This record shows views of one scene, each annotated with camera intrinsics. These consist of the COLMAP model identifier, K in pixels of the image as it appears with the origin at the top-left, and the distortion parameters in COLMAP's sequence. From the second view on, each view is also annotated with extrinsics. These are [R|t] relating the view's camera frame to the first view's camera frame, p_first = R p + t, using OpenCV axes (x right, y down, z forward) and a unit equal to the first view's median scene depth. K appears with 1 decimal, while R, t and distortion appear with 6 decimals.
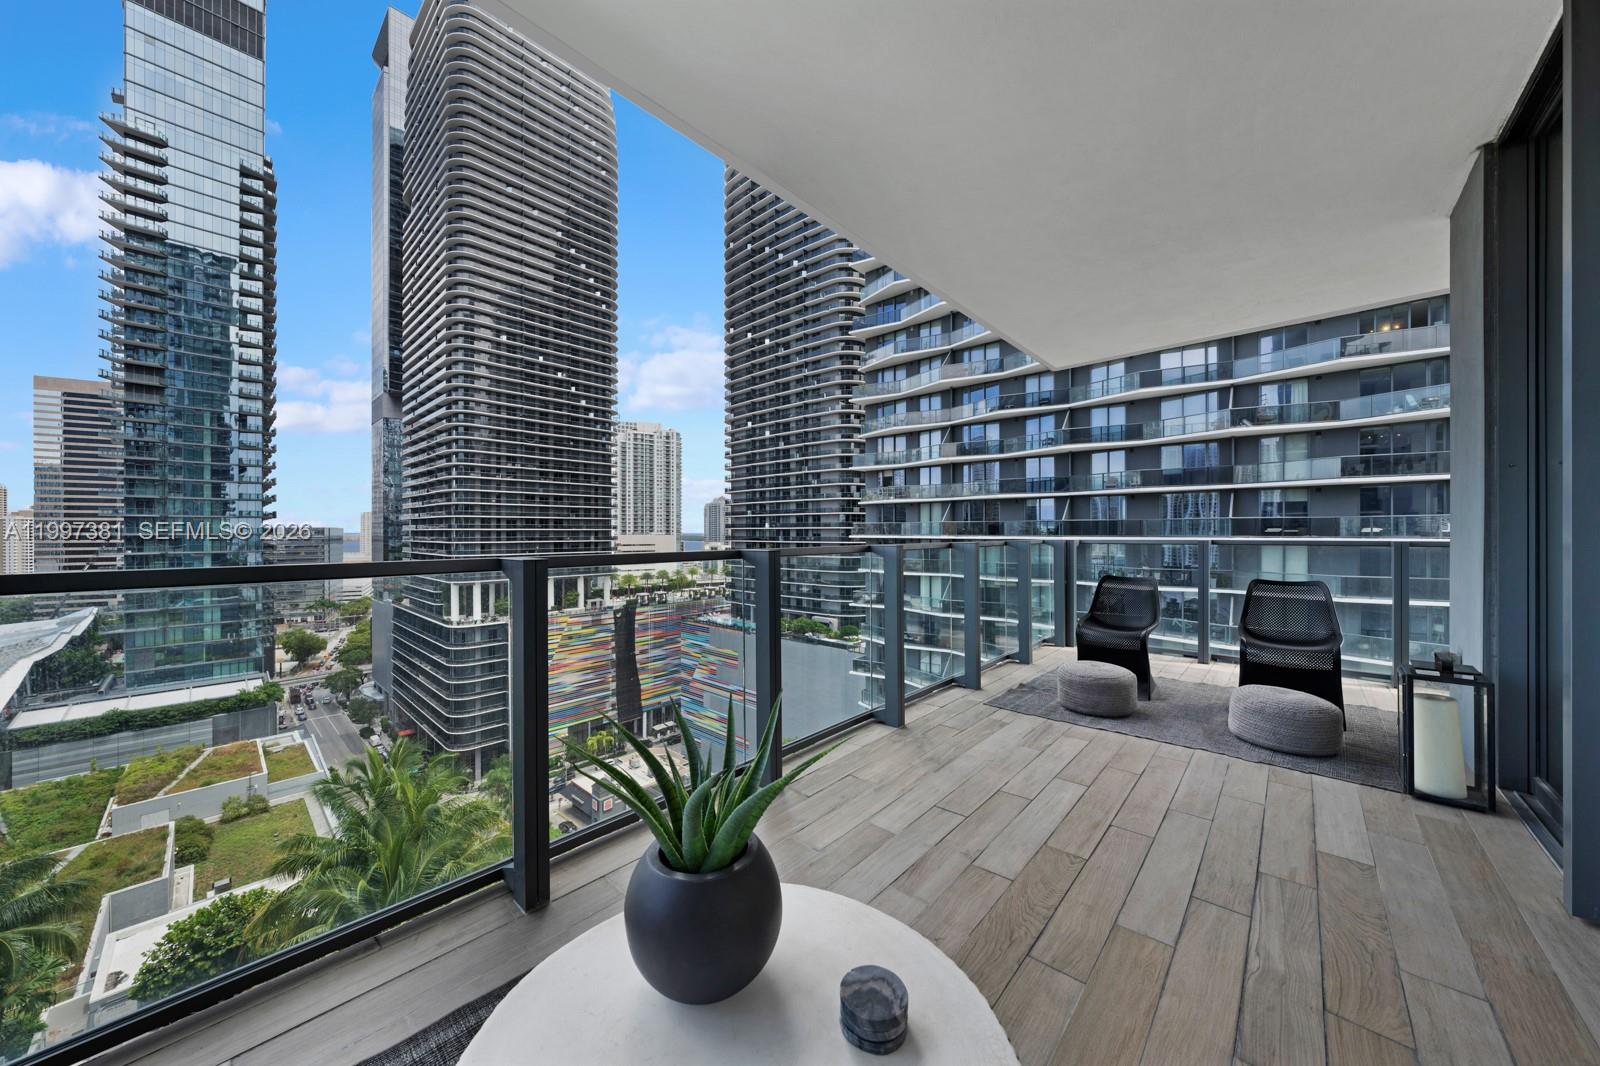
lens RADIAL K [[547.3, 0, 795.6], [0, 547.3, 531.7], [0, 0, 1]] dist [-0.001893, 0.000291]
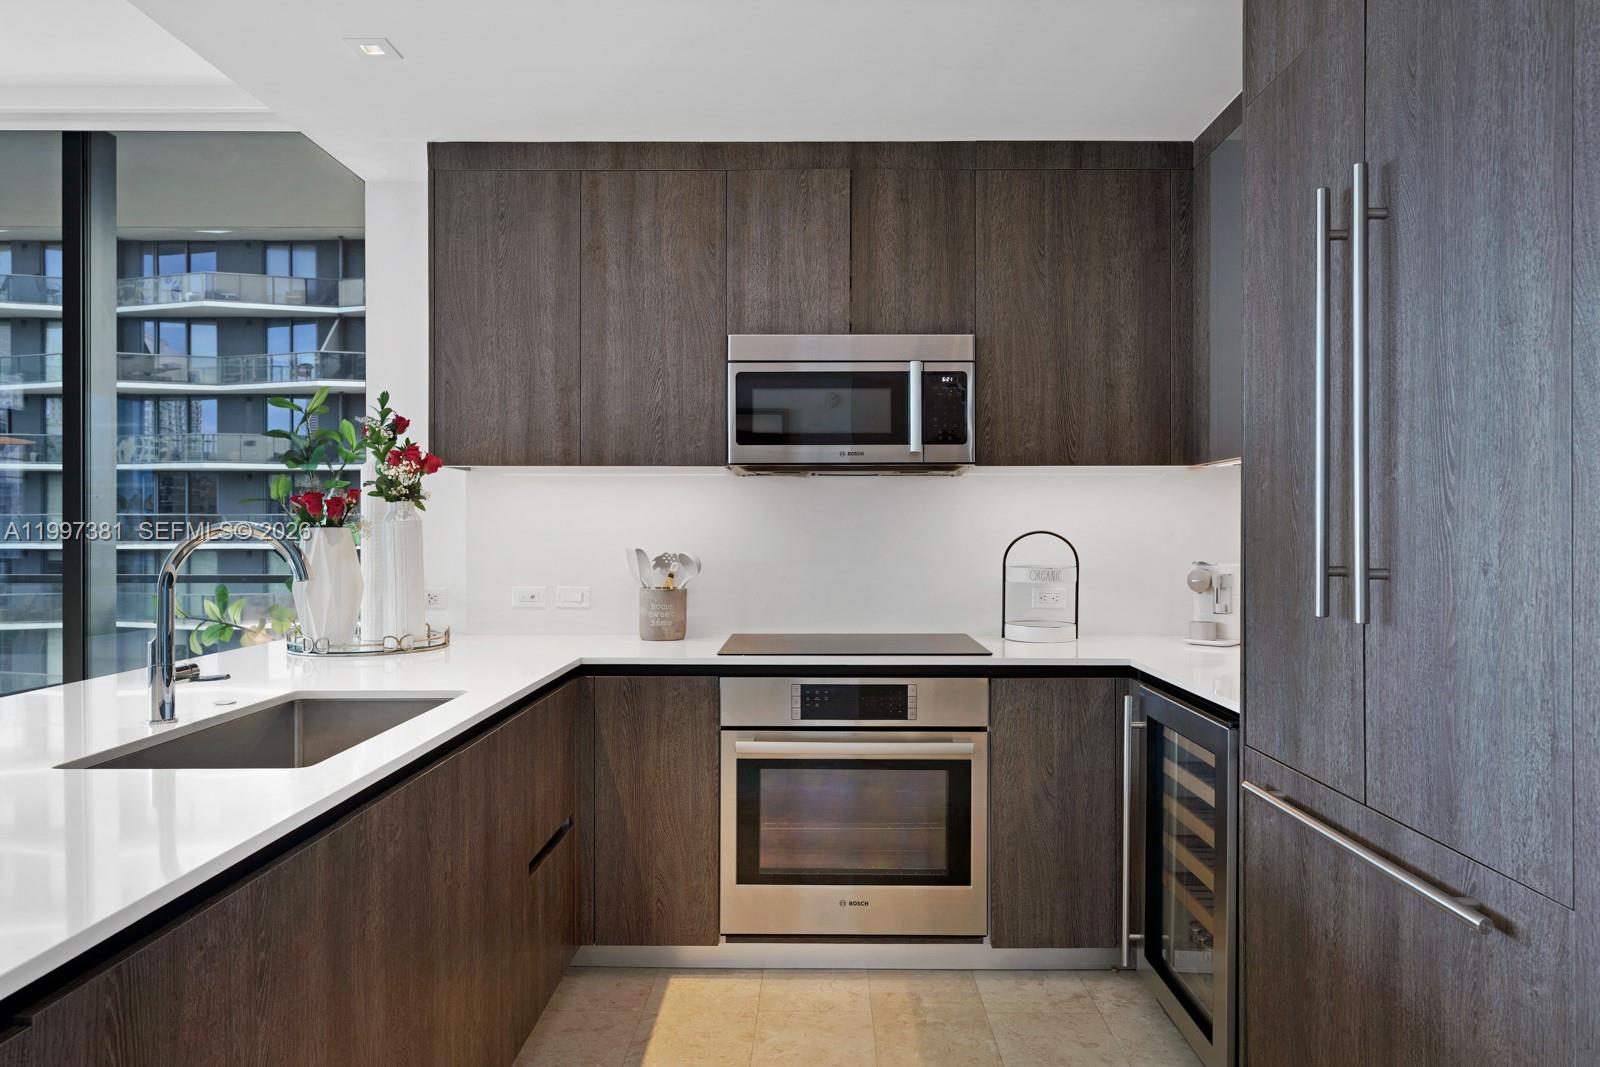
lens RADIAL K [[1030.4, 0, 807.9], [0, 1030.4, 529.8], [0, 0, 1]] dist [-0.001111, 0.001943]
pose [[0.736030, 0.000828, 0.676949, 0.155224], [-0.000032, 0.999999, -0.001189, -0.003965], [-0.676949, 0.000853, 0.736029, -0.119417]]
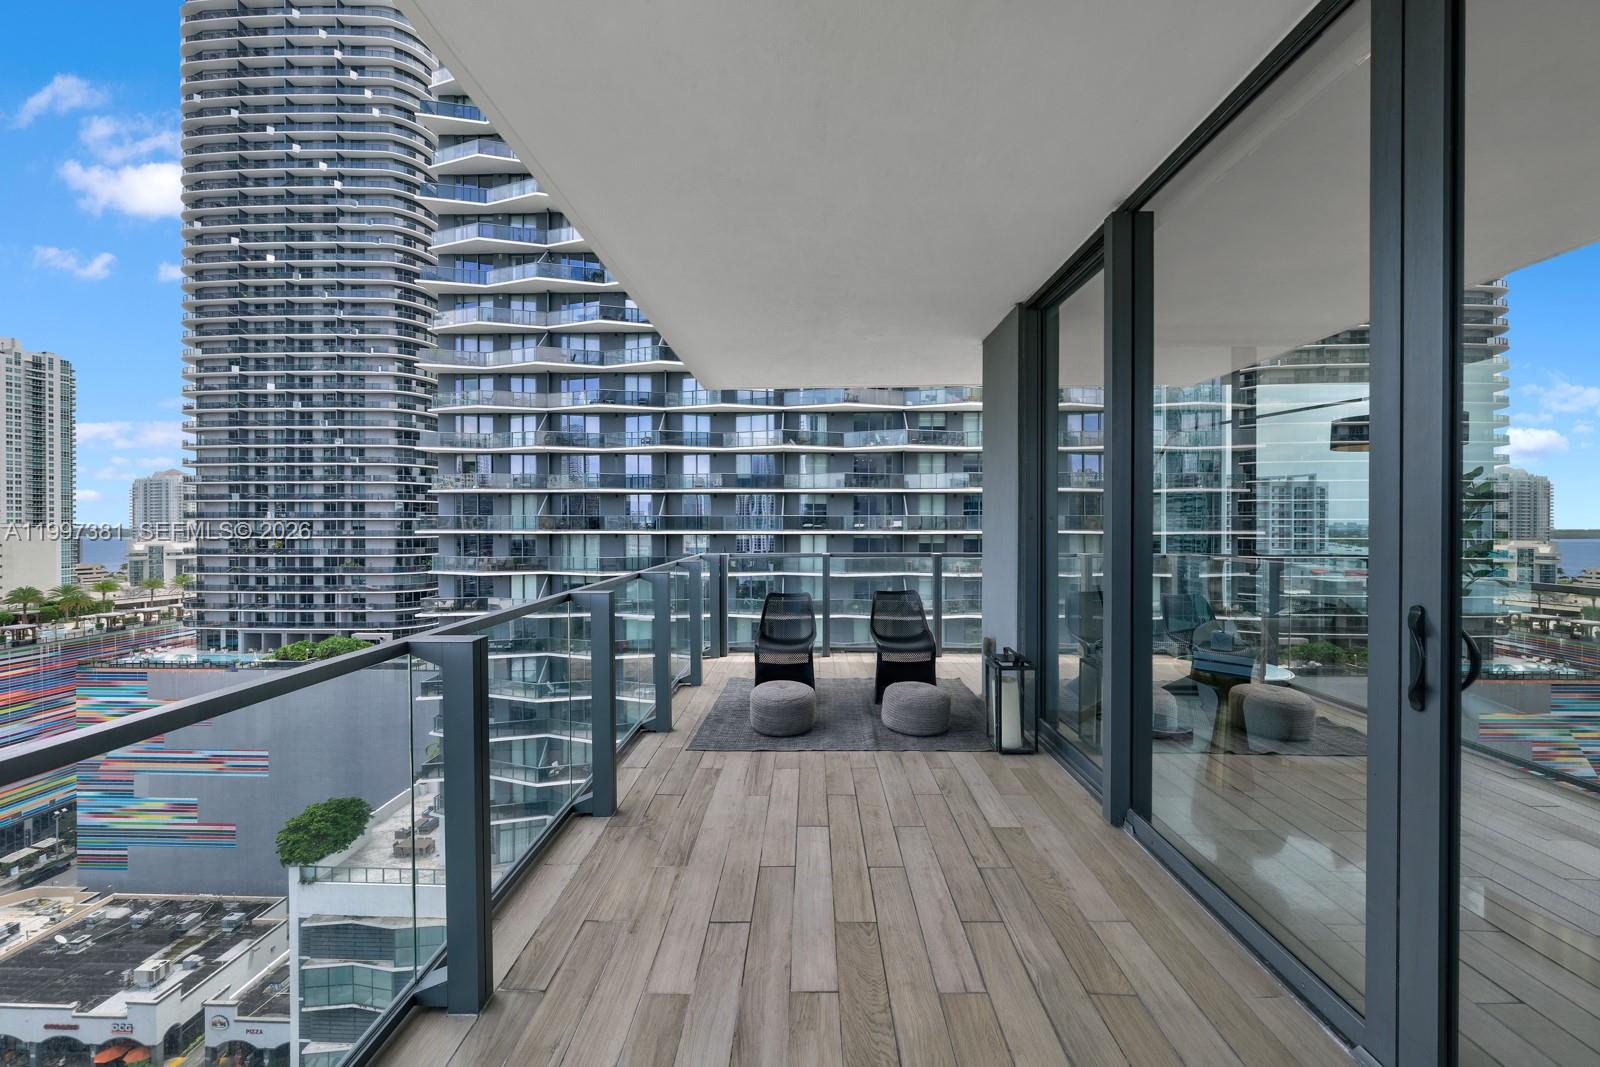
lens RADIAL K [[547.3, 0, 800.4], [0, 547.3, 524.6], [0, 0, 1]] dist [-0.001893, 0.000291]
pose [[0.751601, -0.000013, 0.659618, -0.010628], [-0.001642, 0.999997, 0.001891, -0.006006], [-0.659616, -0.002505, 0.751599, 0.015350]]
